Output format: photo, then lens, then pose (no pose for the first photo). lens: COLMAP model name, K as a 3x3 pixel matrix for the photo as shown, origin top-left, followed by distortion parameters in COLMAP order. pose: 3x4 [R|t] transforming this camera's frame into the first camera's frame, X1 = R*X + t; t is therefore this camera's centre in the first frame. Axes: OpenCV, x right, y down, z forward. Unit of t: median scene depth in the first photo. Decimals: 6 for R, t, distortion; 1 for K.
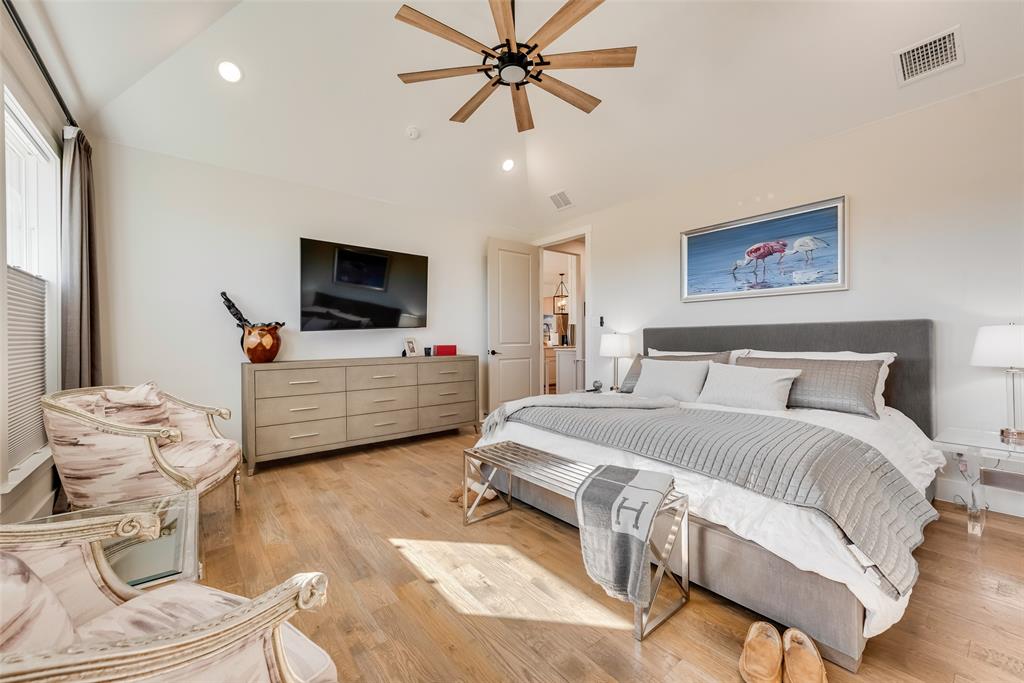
lens RADIAL K [[402.8, 0, 512.8], [0, 402.8, 325.3], [0, 0, 1]] dist [0.000900, -0.000054]
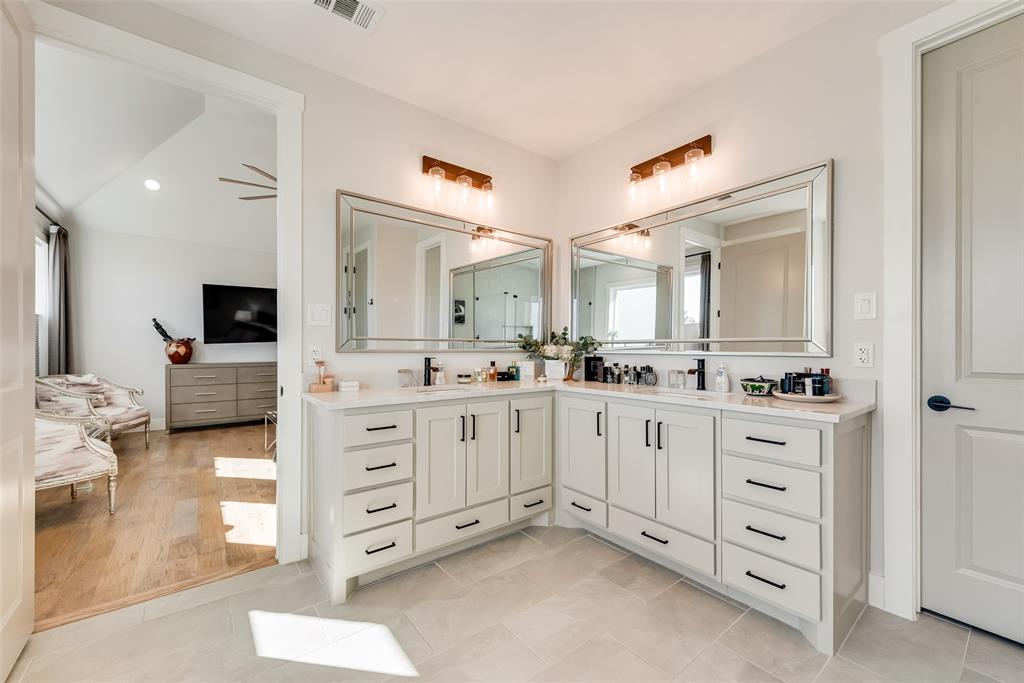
lens RADIAL K [[403.0, 0, 507.3], [0, 403.0, 342.3], [0, 0, 1]] dist [0.001872, 0.000093]
pose [[0.999449, 0.017672, -0.028081, 0.764822], [-0.017146, 0.999675, 0.018843, -0.046891], [0.028405, -0.018351, 0.999428, -0.580945]]
